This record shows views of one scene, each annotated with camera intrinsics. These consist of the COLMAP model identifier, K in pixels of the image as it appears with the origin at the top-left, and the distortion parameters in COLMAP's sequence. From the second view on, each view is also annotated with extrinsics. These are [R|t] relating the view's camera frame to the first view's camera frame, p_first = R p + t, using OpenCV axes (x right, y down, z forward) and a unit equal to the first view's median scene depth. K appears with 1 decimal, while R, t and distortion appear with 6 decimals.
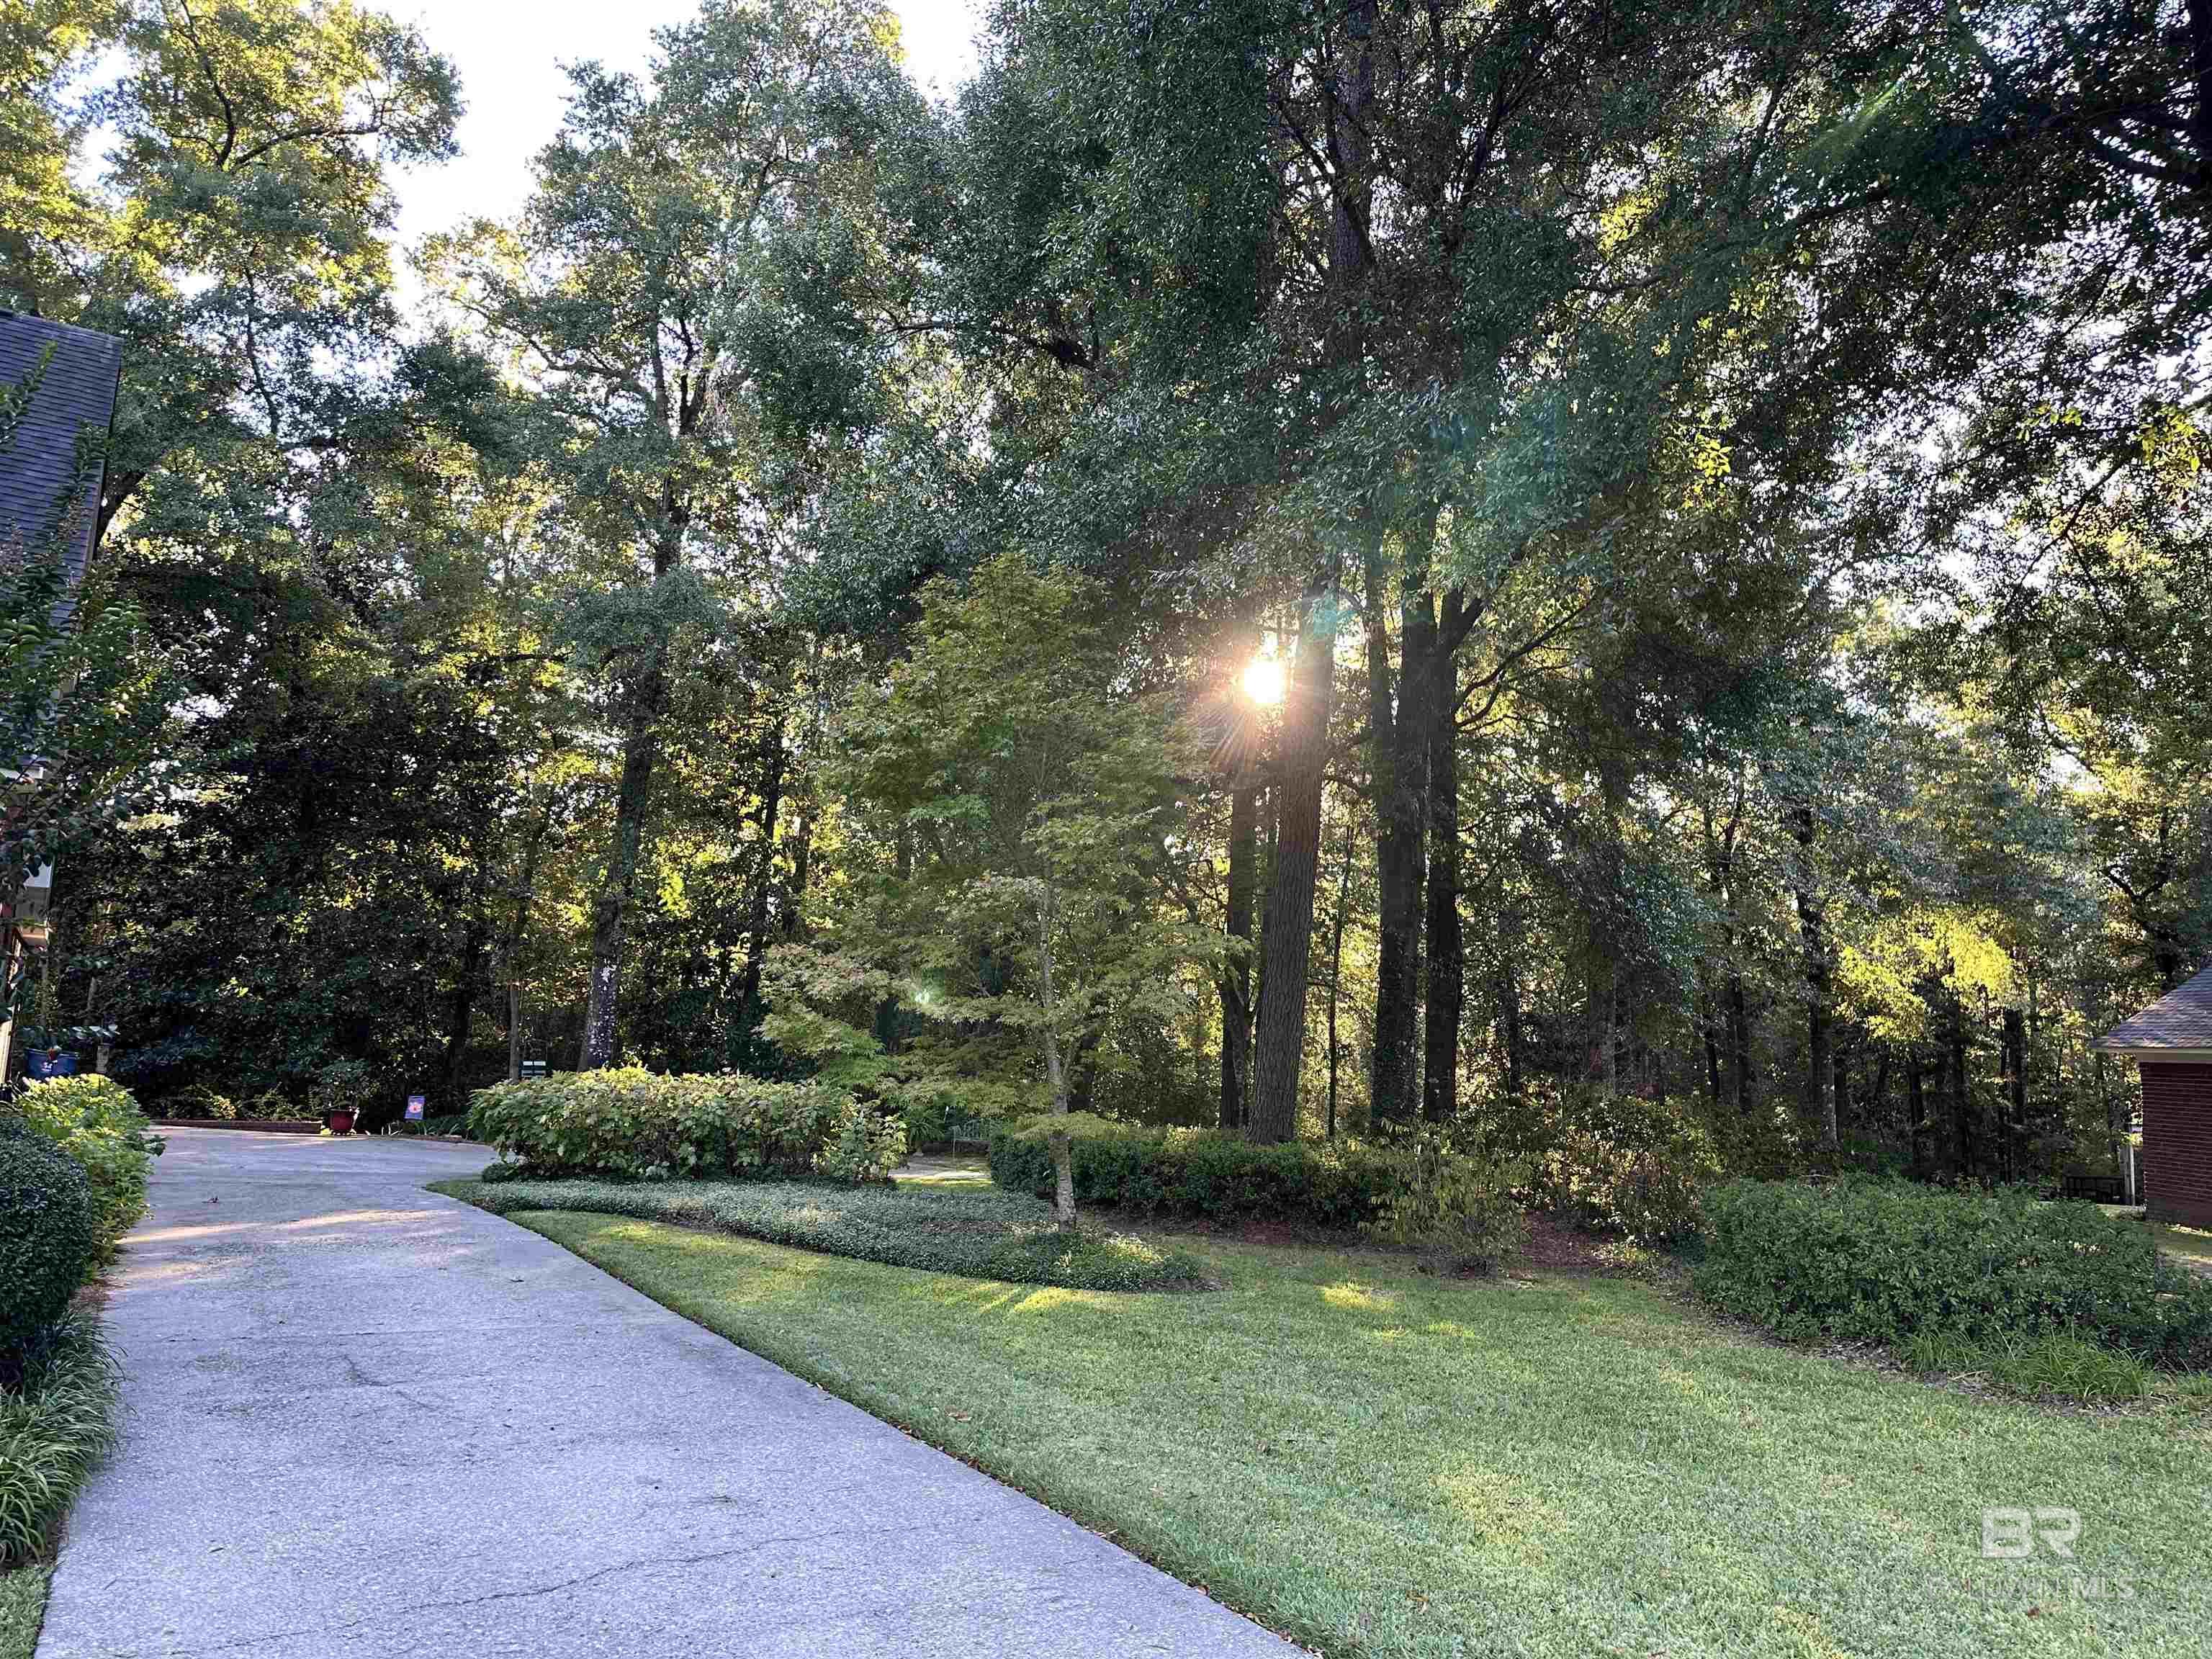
lens RADIAL K [[1579.0, 0, 1109.3], [0, 1579.0, 844.7], [0, 0, 1]] dist [0.137246, -0.169891]
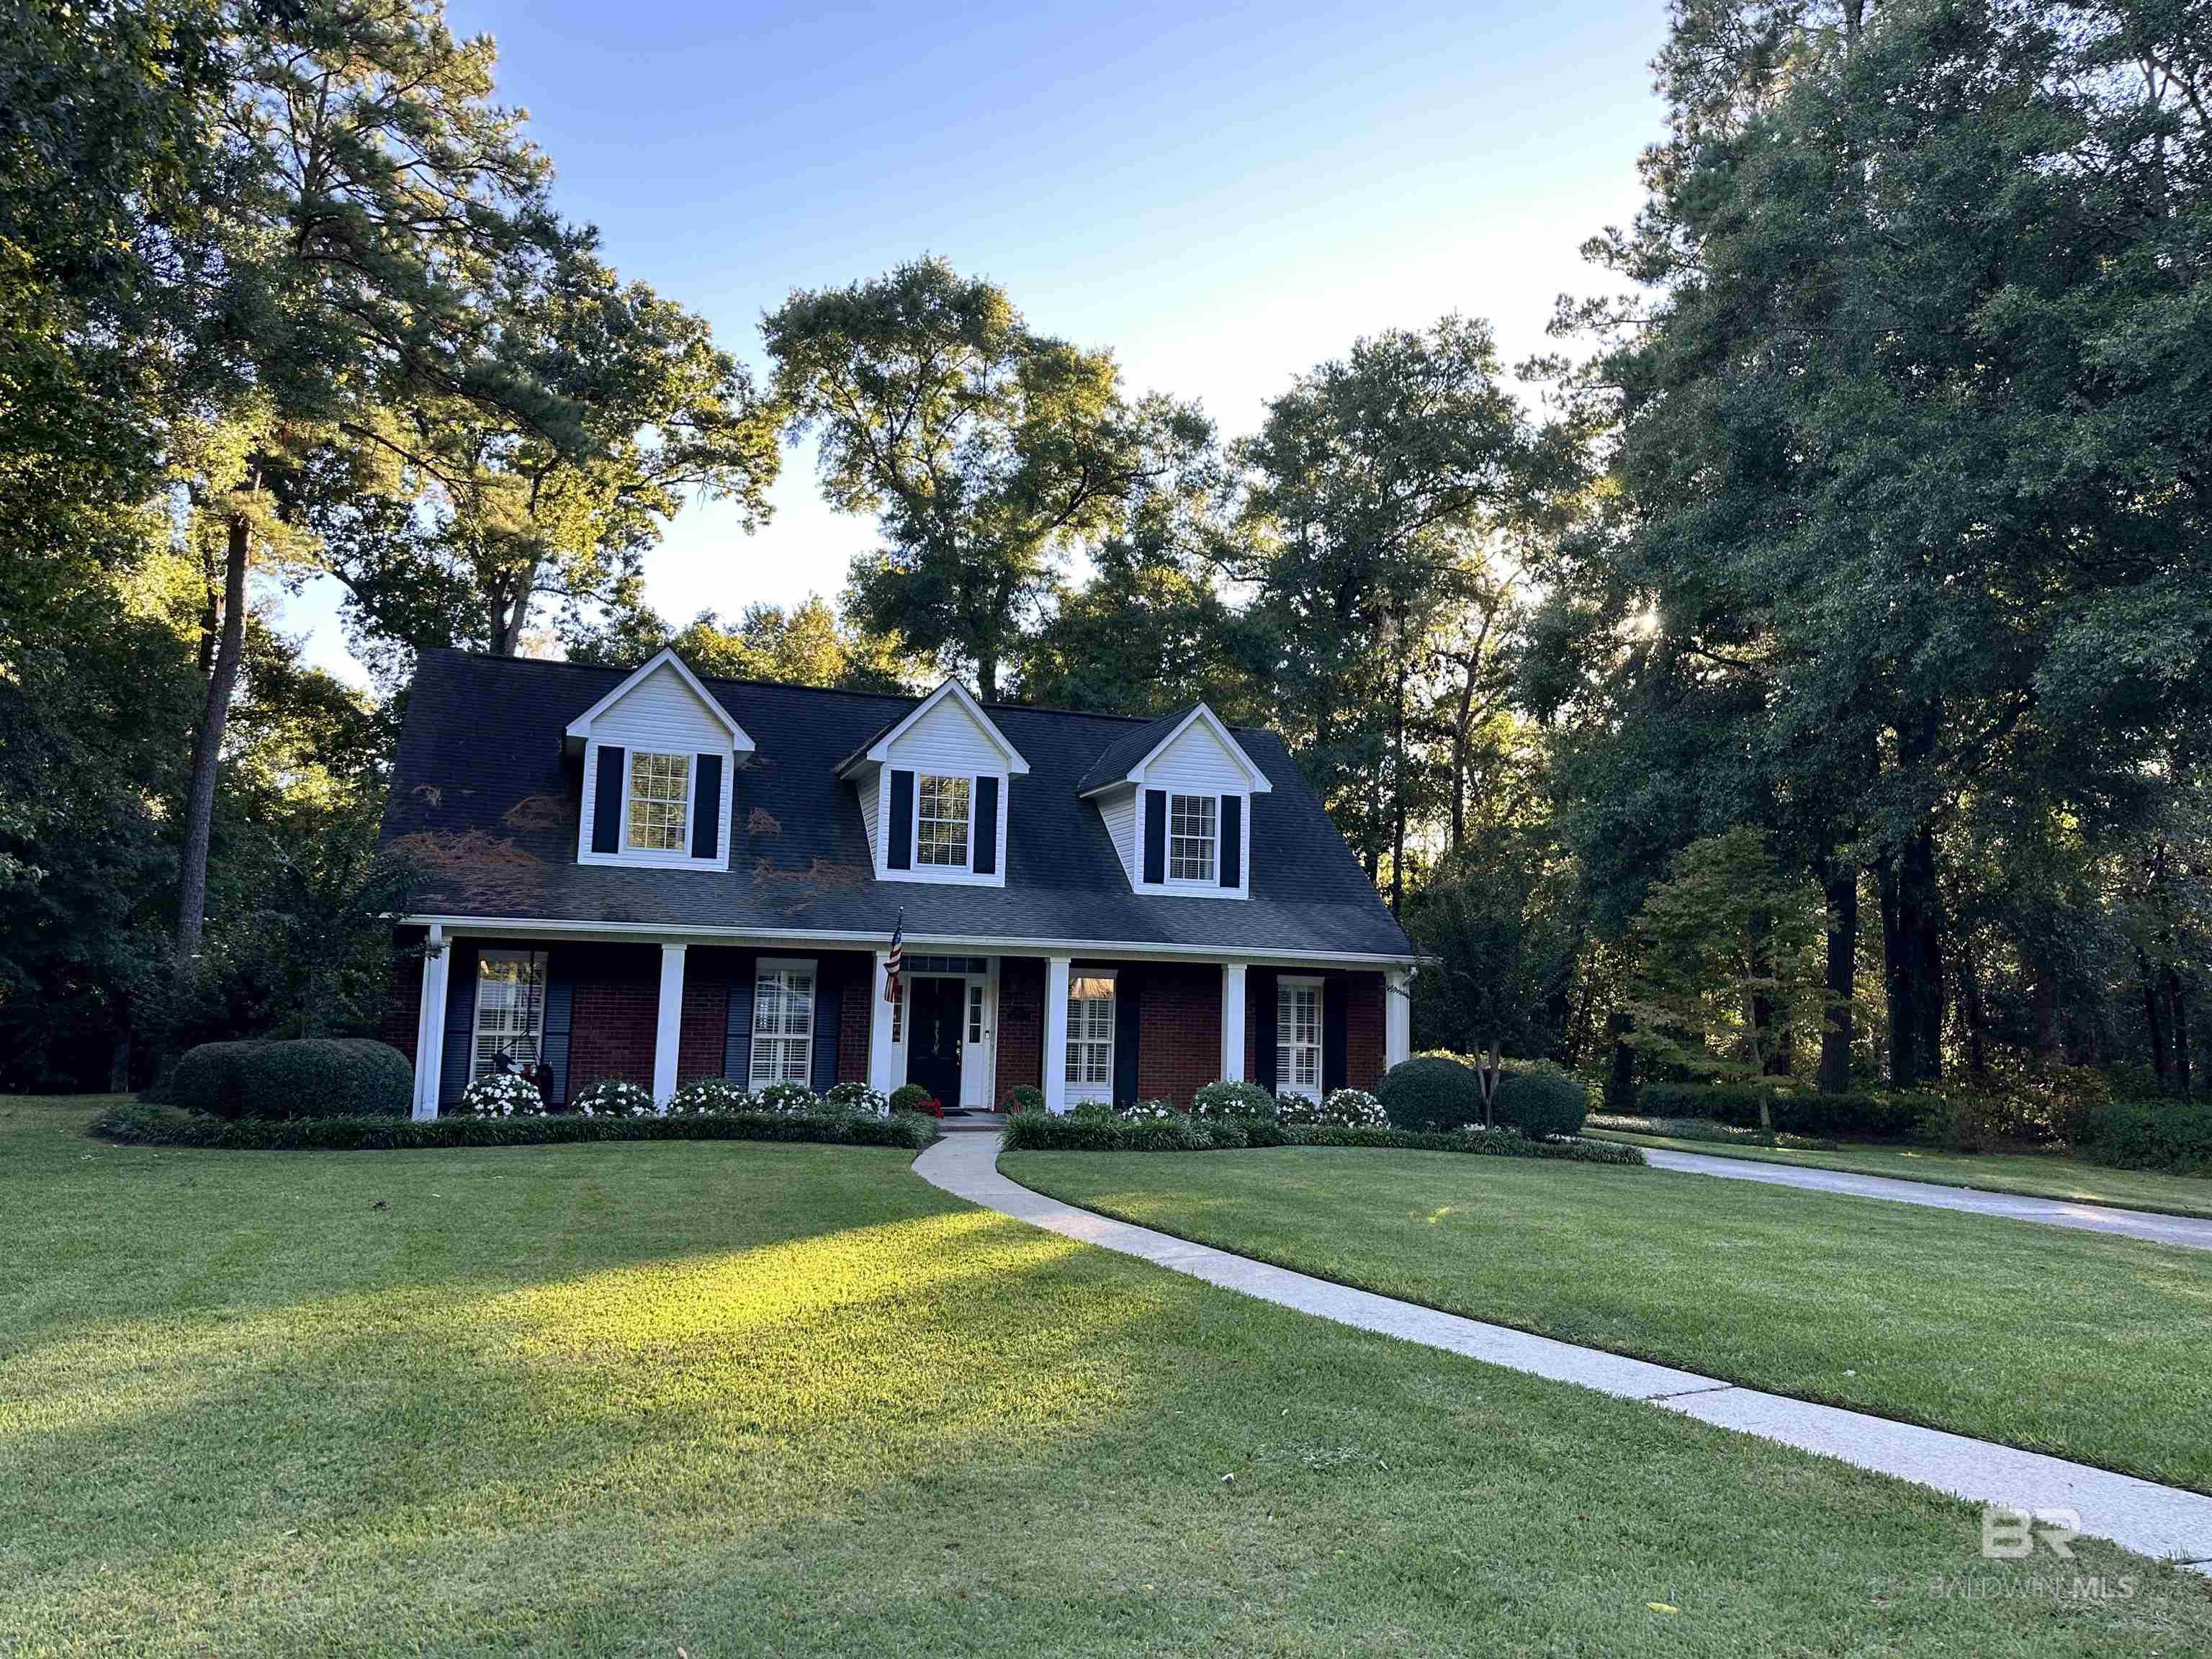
lens RADIAL K [[1588.4, 0, 1155.8], [0, 1588.4, 825.1], [0, 0, 1]] dist [0.096171, -0.001798]
pose [[0.976021, -0.048276, -0.212255, -0.234833], [0.049610, 0.998768, 0.000958, -0.145413], [0.211948, -0.011465, 0.977214, -0.897920]]
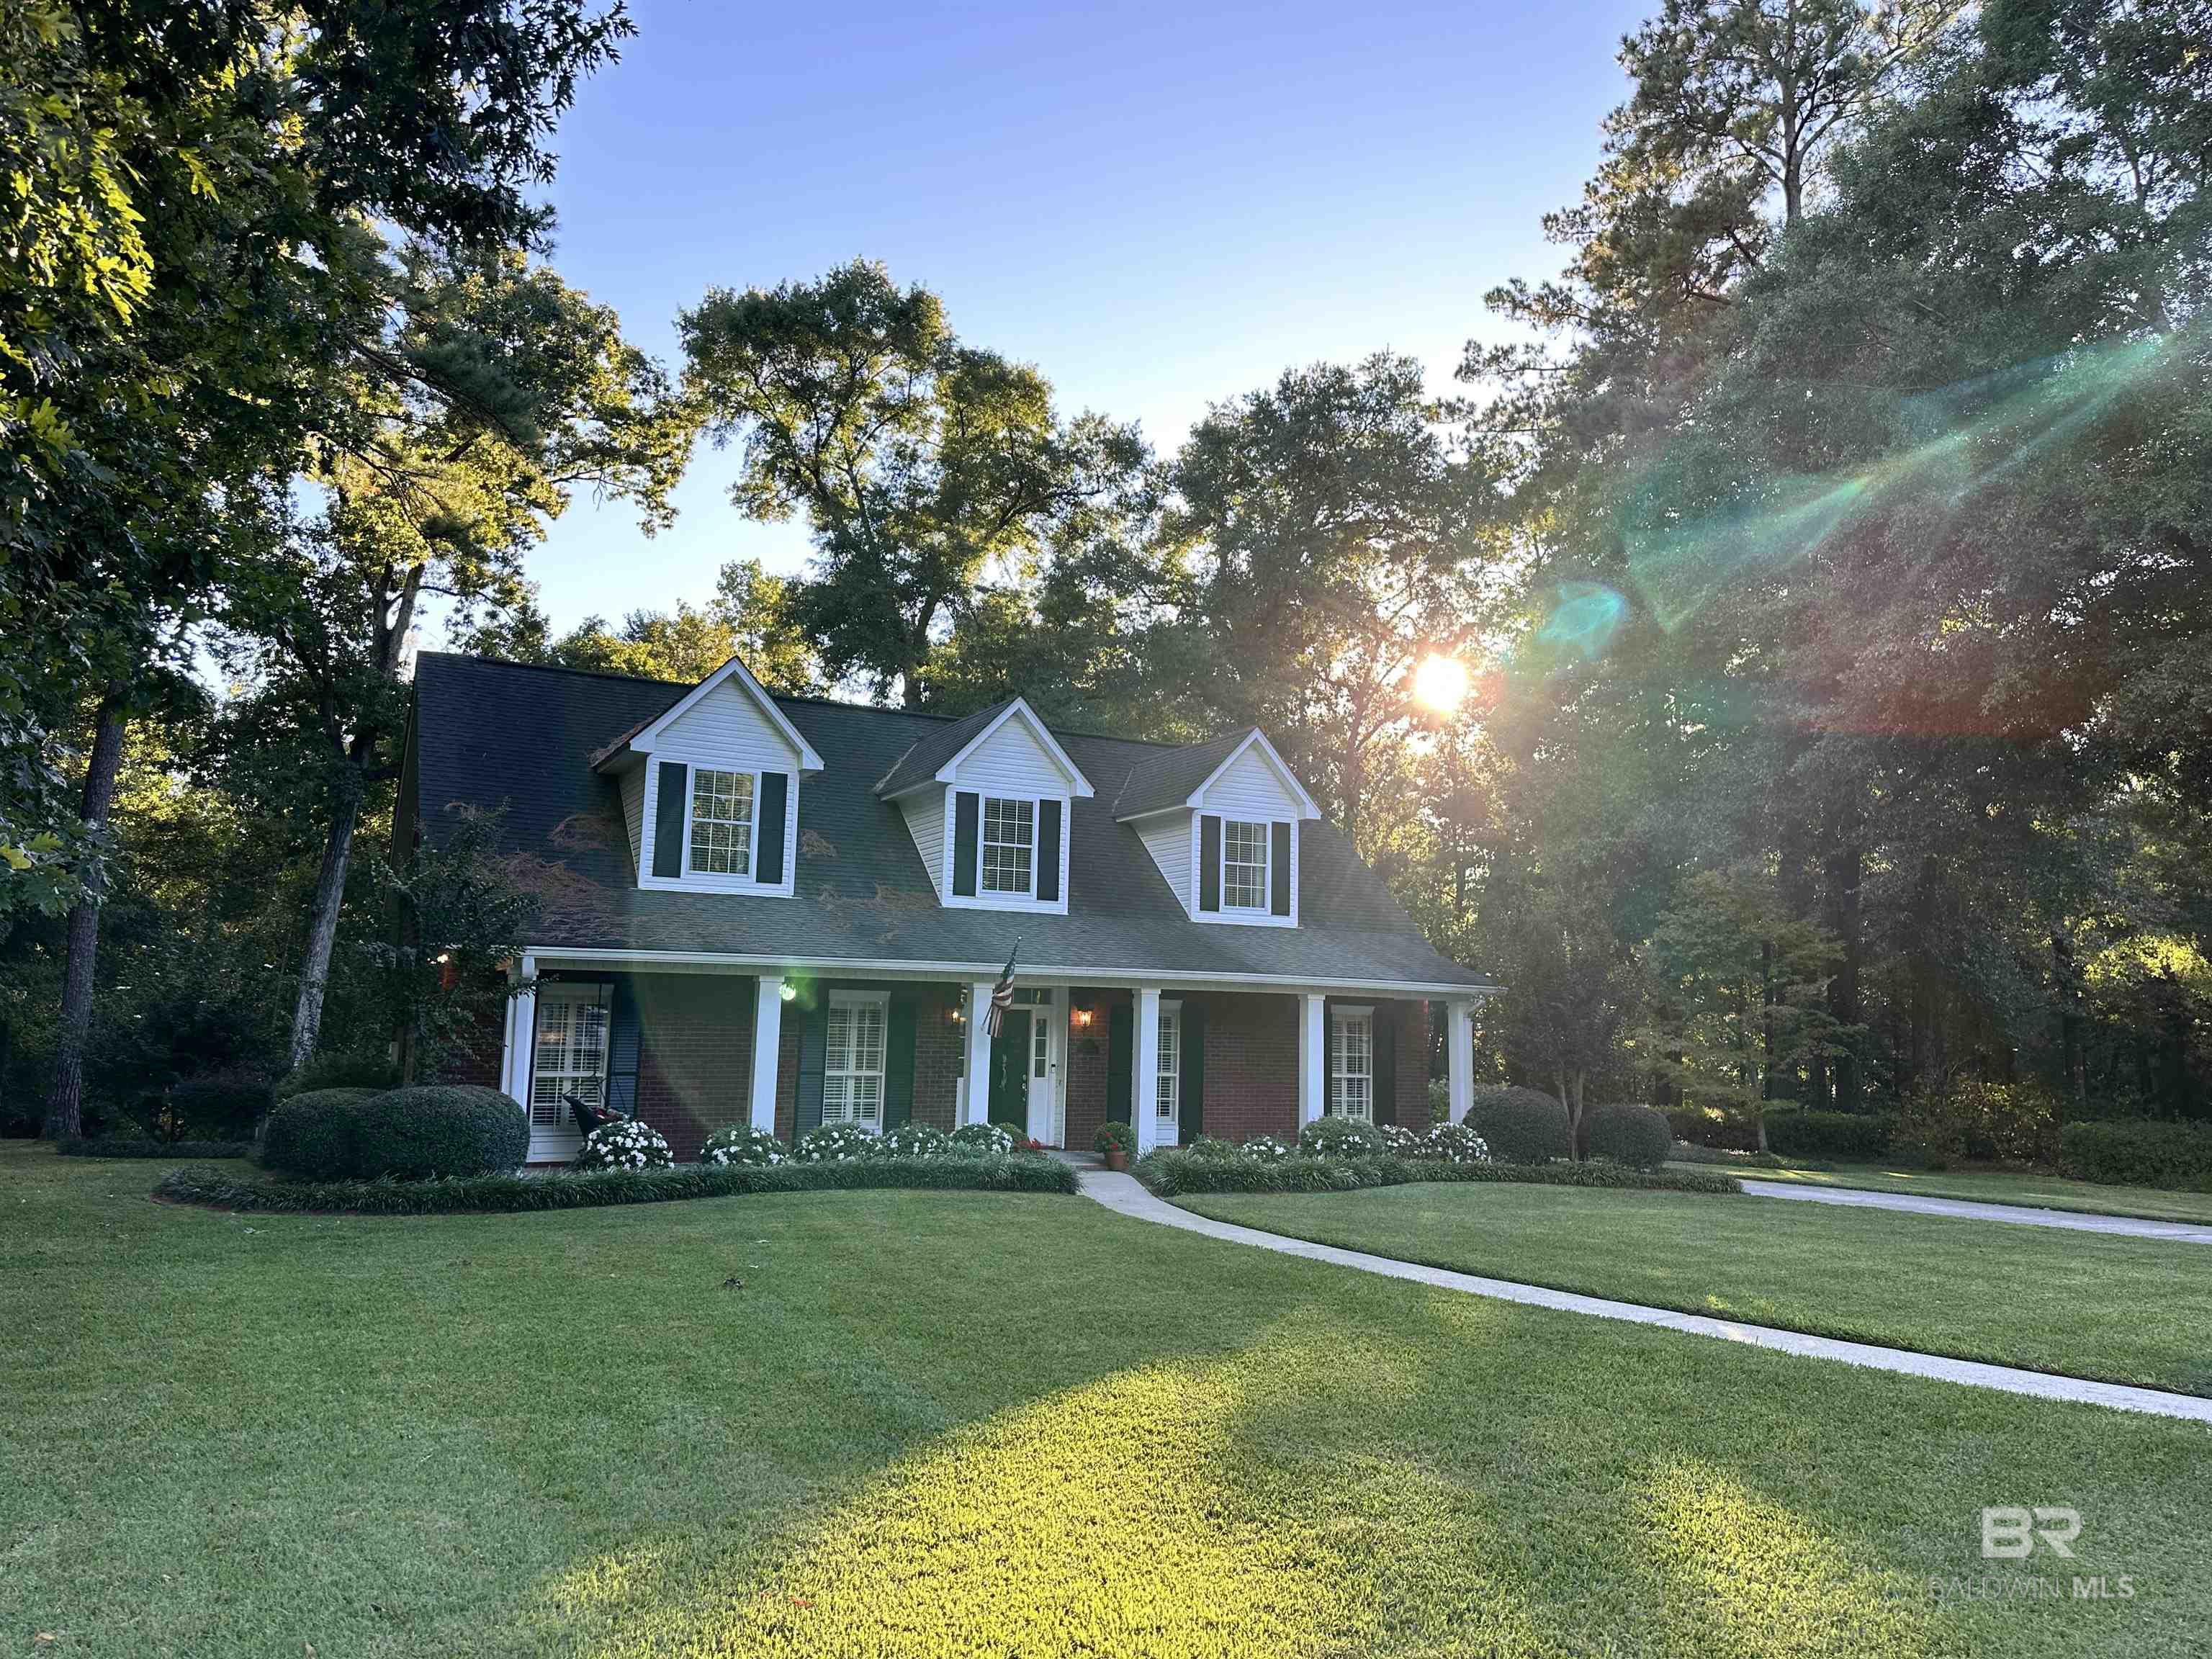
lens RADIAL K [[1573.4, 0, 1180.5], [0, 1573.4, 822.6], [0, 0, 1]] dist [0.092328, -0.002288]
pose [[0.996995, -0.038751, -0.067080, -0.456035], [0.038362, 0.999239, -0.007068, -0.159919], [0.067303, 0.004473, 0.997723, -0.887703]]
